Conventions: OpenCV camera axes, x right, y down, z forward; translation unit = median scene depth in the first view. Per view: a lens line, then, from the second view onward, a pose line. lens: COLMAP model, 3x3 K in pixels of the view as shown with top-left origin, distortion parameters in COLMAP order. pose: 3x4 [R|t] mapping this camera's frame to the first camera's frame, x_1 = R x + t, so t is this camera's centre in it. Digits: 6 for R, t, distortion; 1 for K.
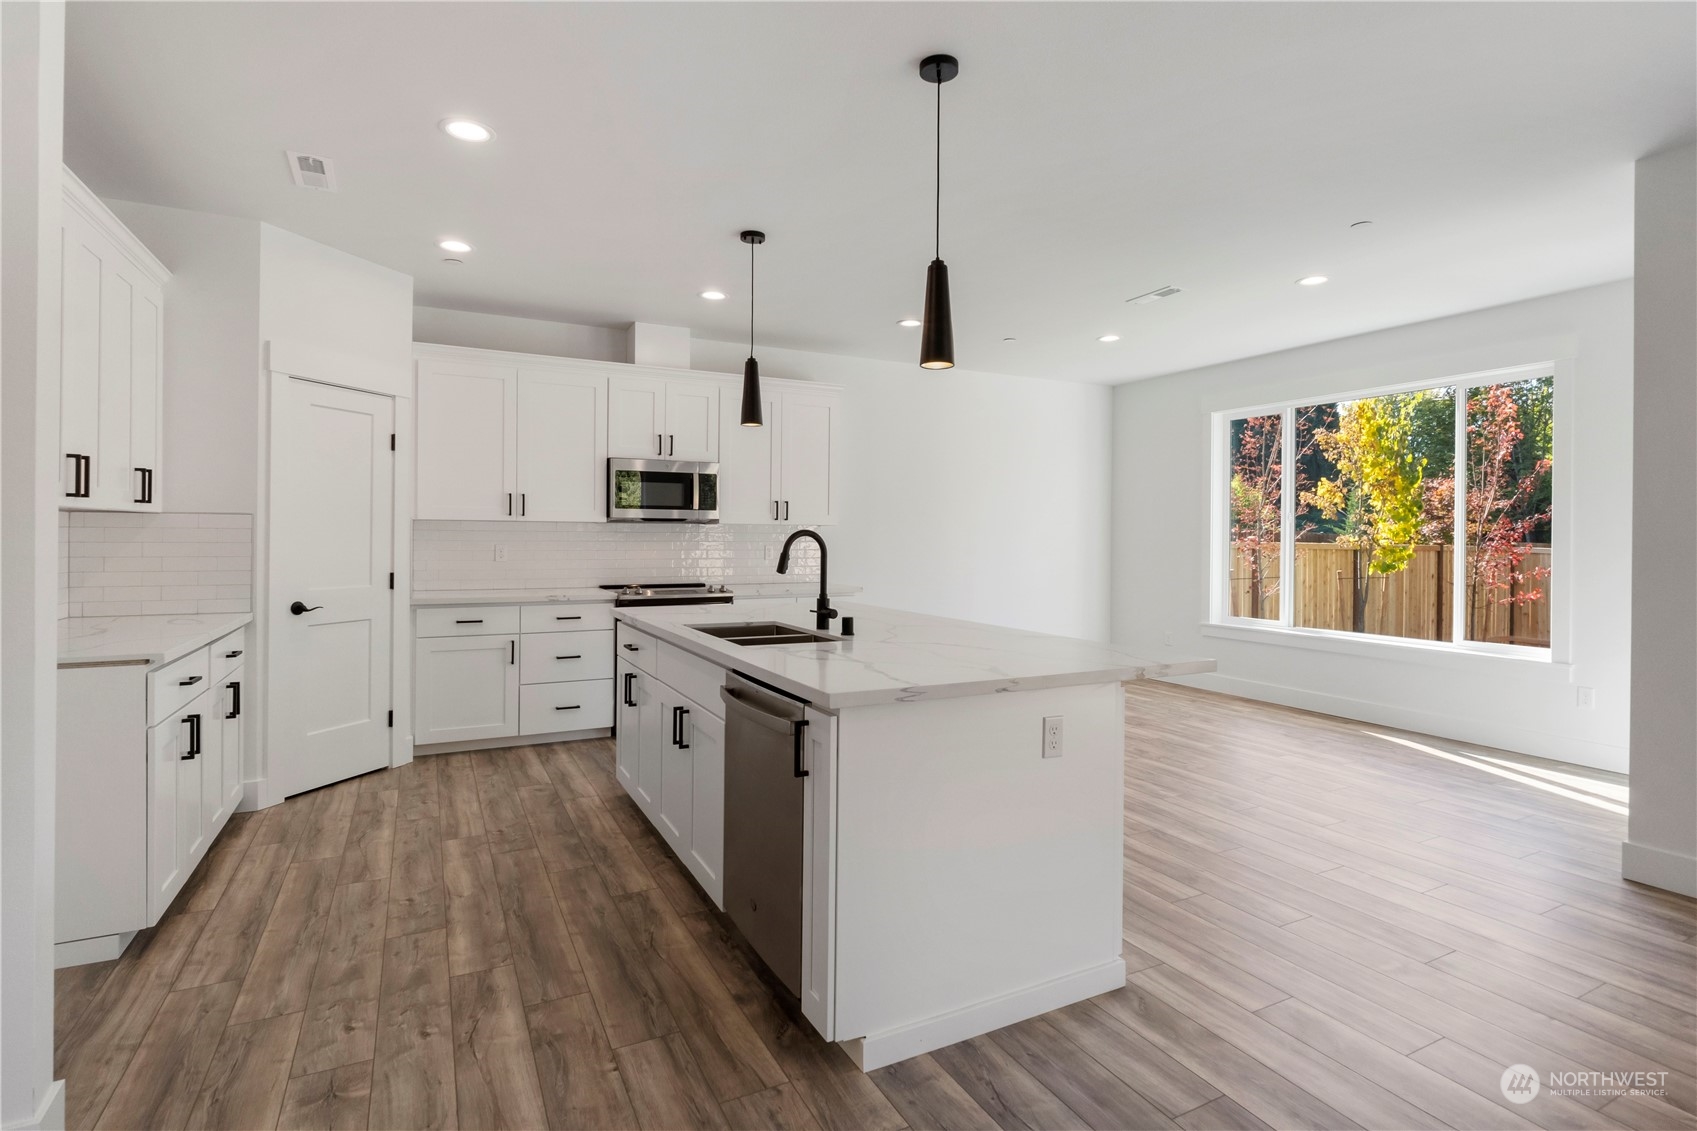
lens RADIAL K [[829.6, 0, 850.3], [0, 829.6, 541.2], [0, 0, 1]] dist [-0.002943, -0.000440]
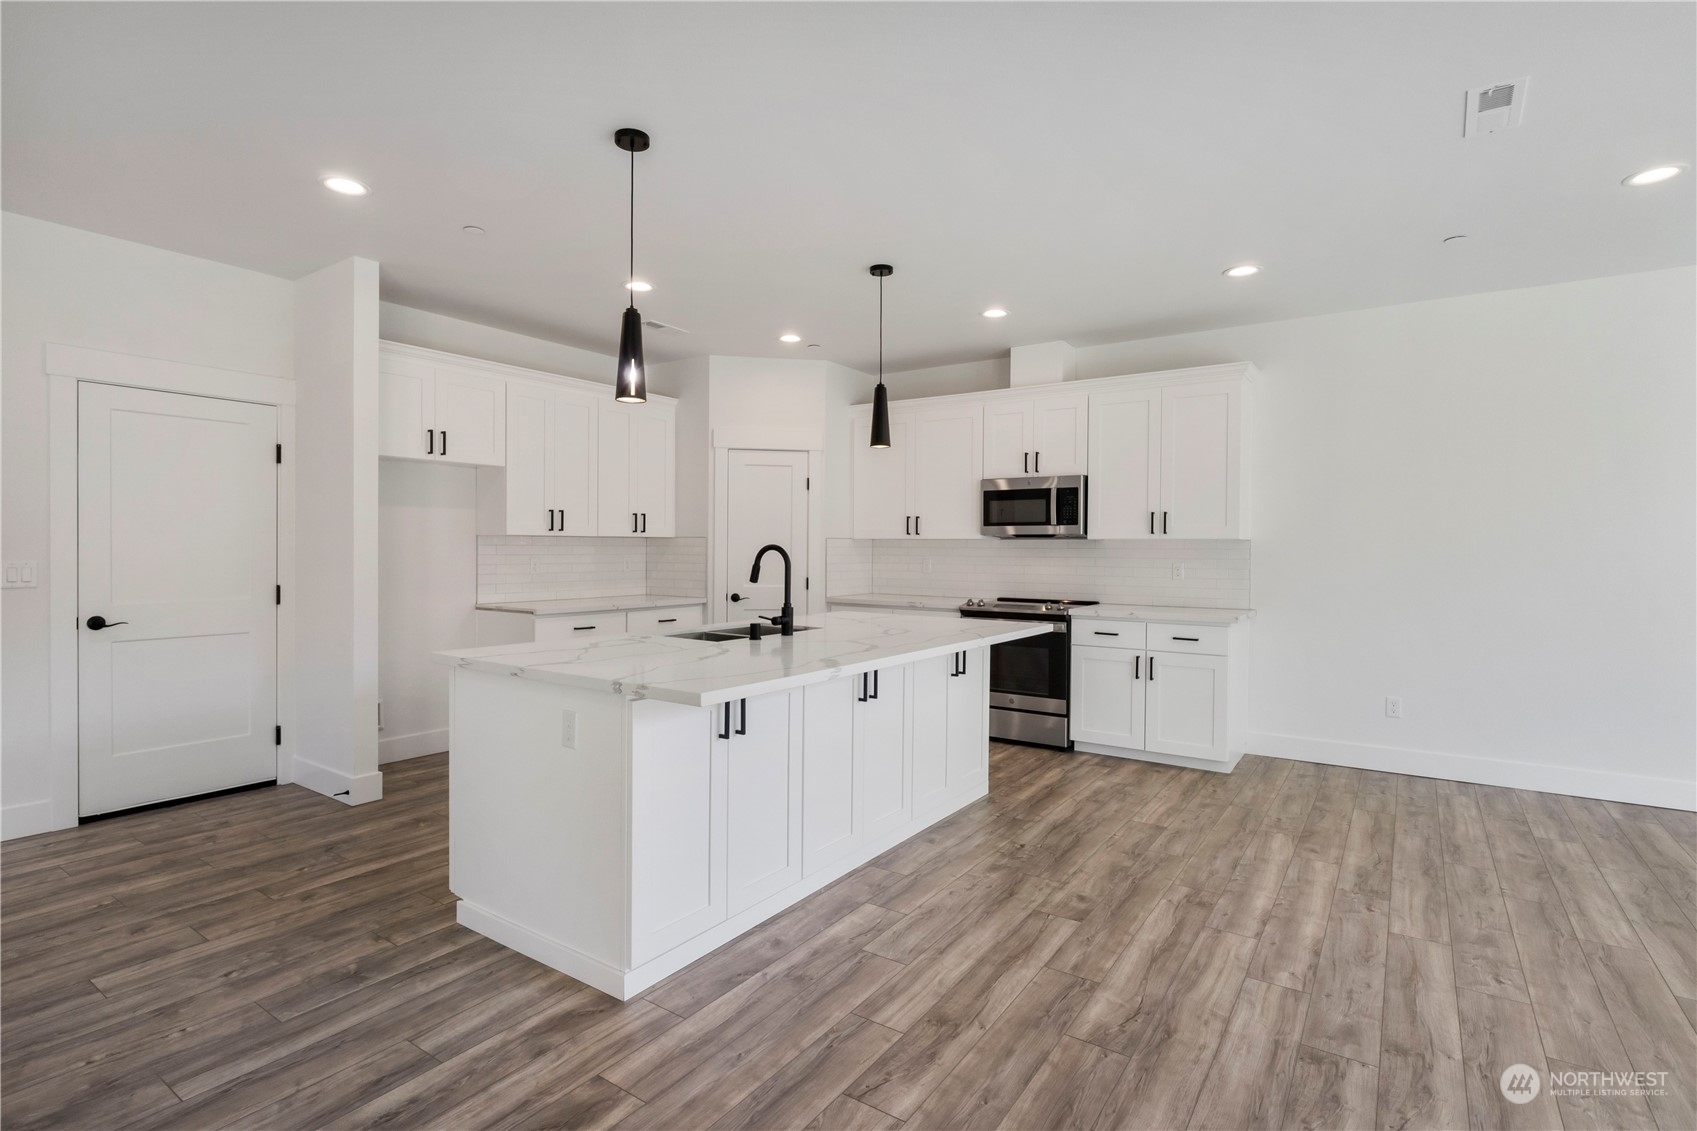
lens RADIAL K [[821.3, 0, 846.3], [0, 821.3, 558.6], [0, 0, 1]] dist [-0.005586, 0.000033]
pose [[0.472277, 0.008479, -0.881409, 0.283183], [-0.008875, 0.999949, 0.004863, -0.000423], [0.881405, 0.005526, 0.472328, 0.164790]]
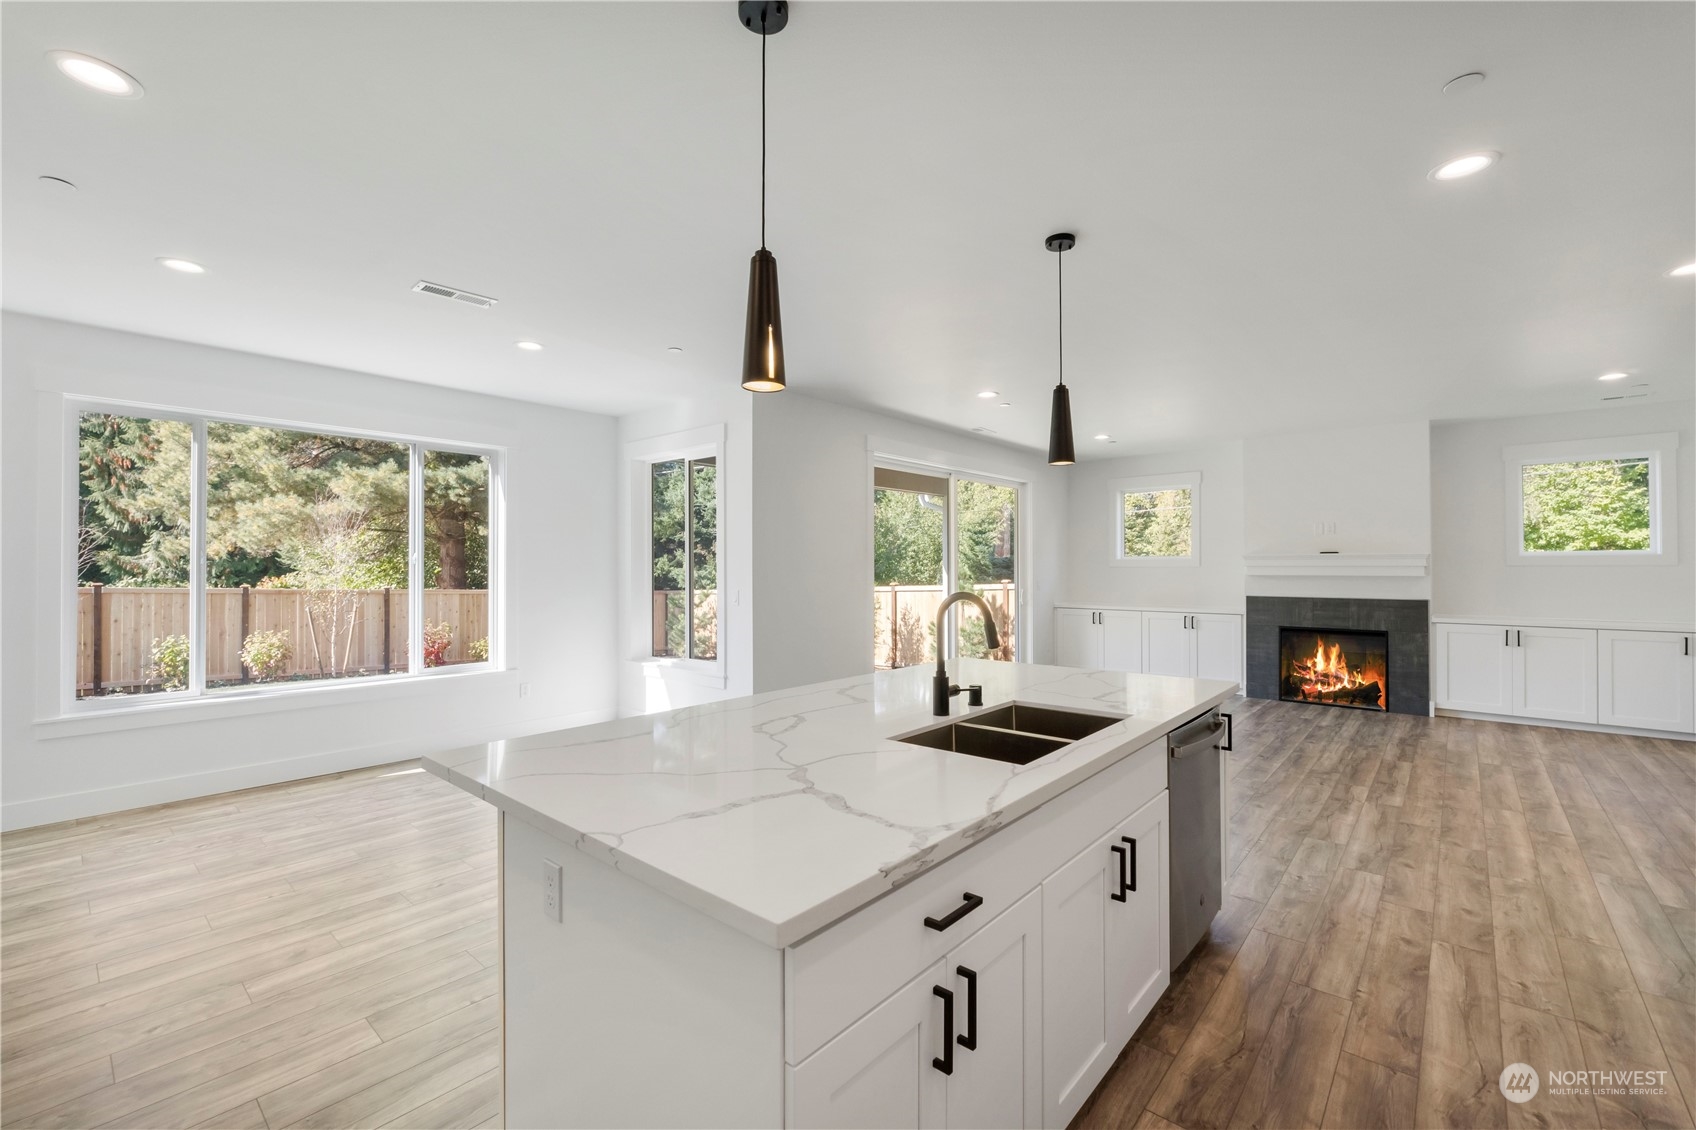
lens RADIAL K [[713.1, 0, 846.0], [0, 713.1, 560.1], [0, 0, 1]] dist [-0.008381, 0.000560]
pose [[-0.368460, 0.004320, 0.929634, -0.189338], [0.005331, 0.999983, -0.002534, -0.012525], [-0.929628, 0.004023, -0.368476, 0.395865]]
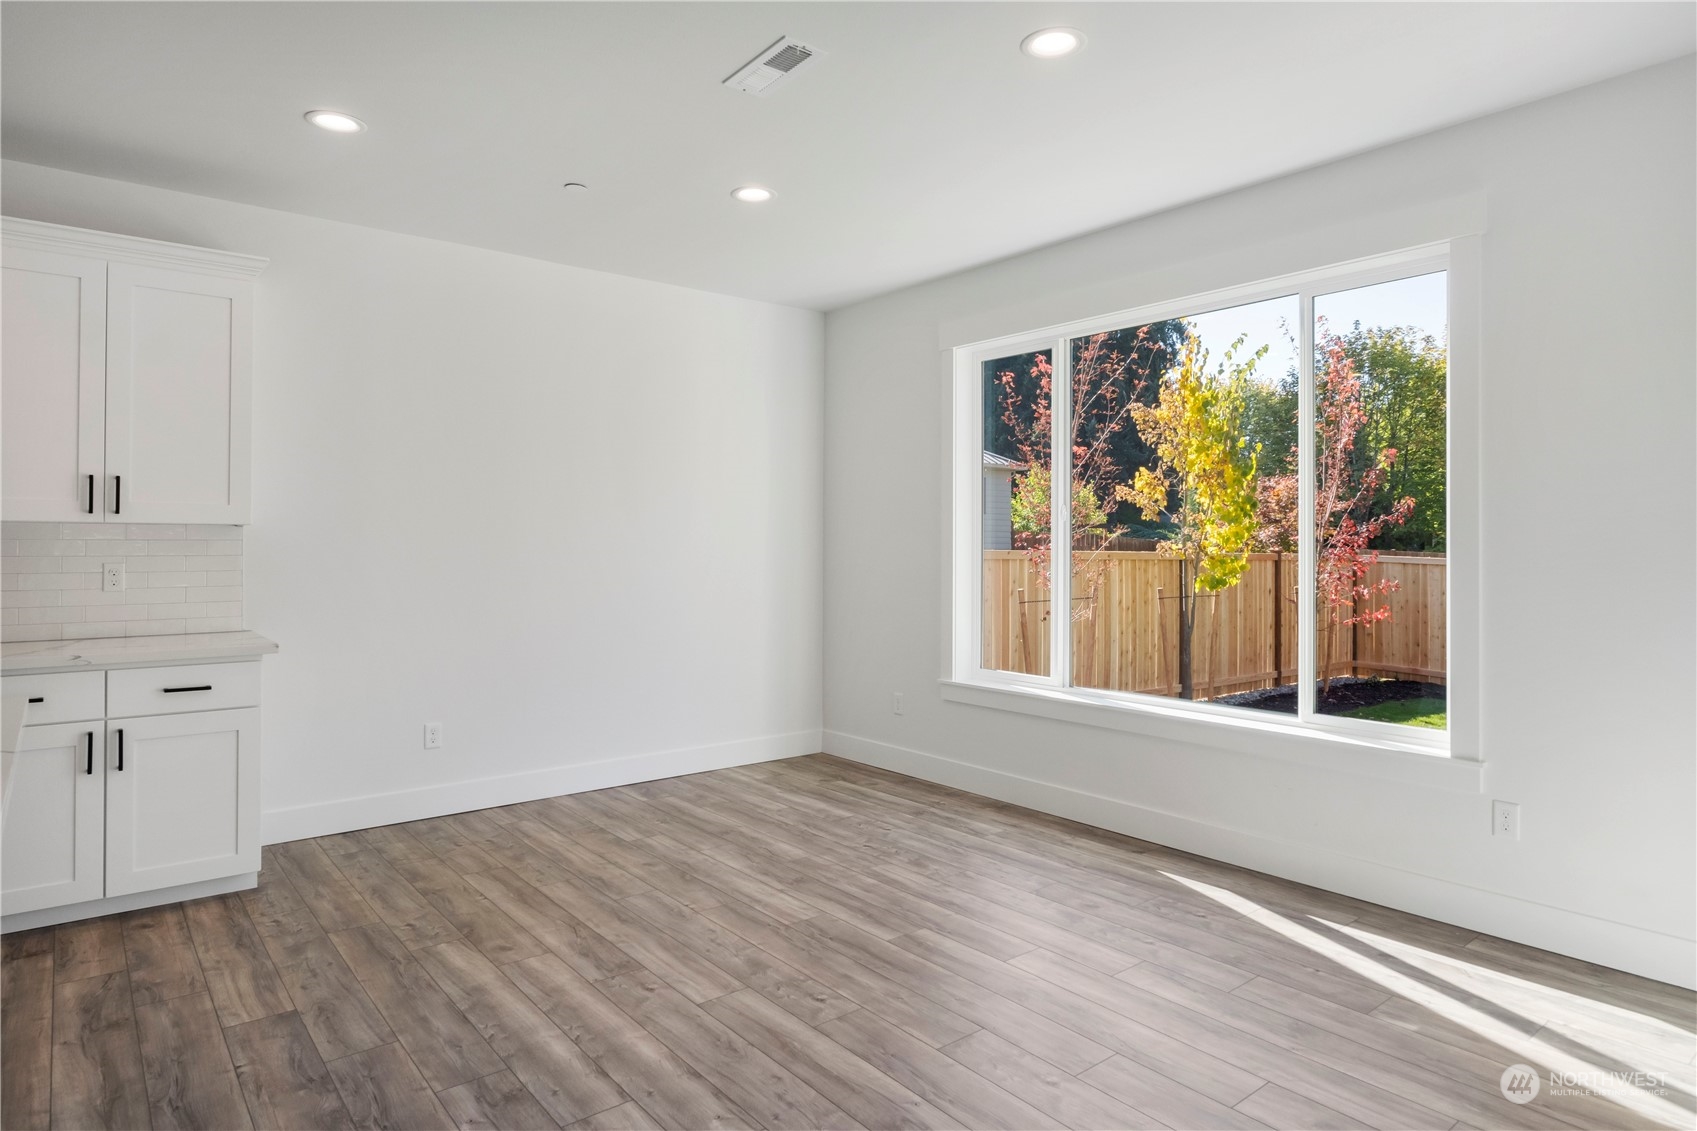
lens RADIAL K [[977.4, 0, 846.7], [0, 977.4, 538.7], [0, 0, 1]] dist [-0.001340, -0.000832]
pose [[0.979387, -0.002412, 0.201981, 0.128772], [0.004882, 0.999919, -0.011729, -0.000514], [-0.201936, 0.012474, 0.979319, 0.180456]]
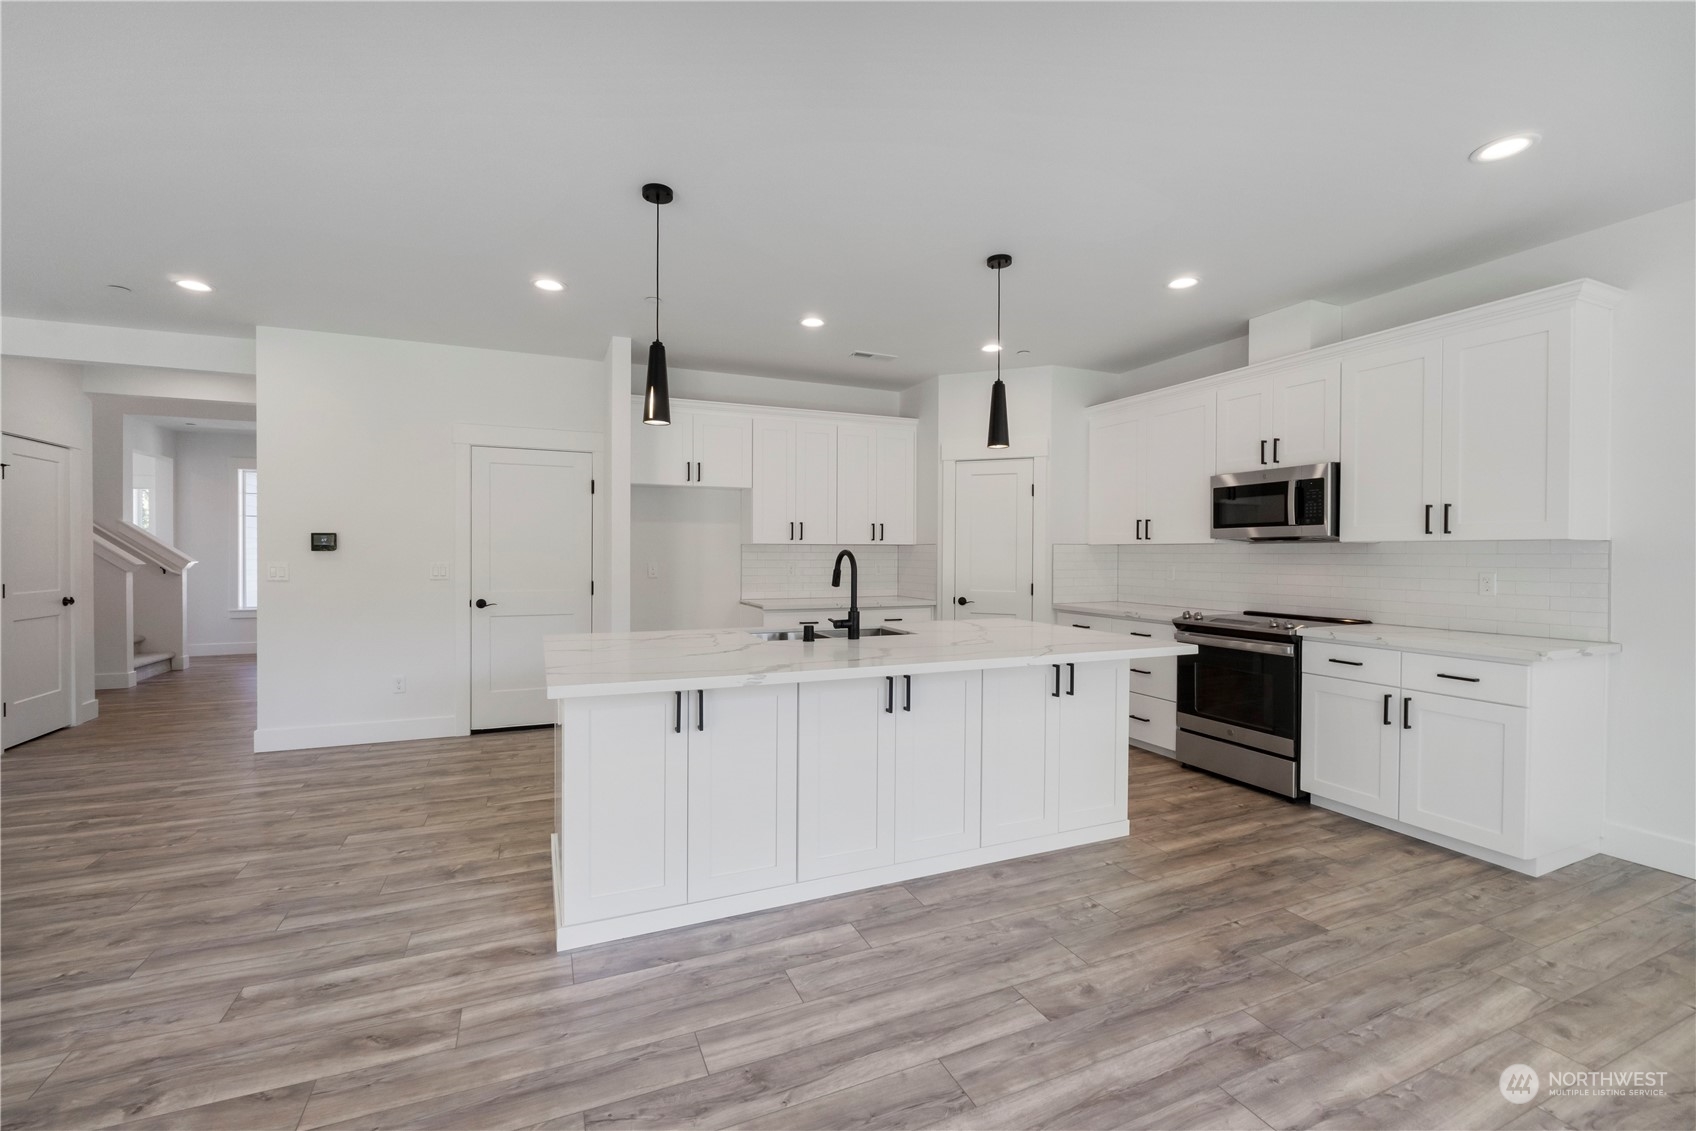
lens RADIAL K [[713.1, 0, 846.0], [0, 713.1, 560.6], [0, 0, 1]] dist [-0.008381, 0.000560]
pose [[-0.065633, 0.003649, -0.997837, 0.272357], [-0.010507, 0.999935, 0.004348, -0.001013], [0.997789, 0.010770, -0.065590, 0.311298]]
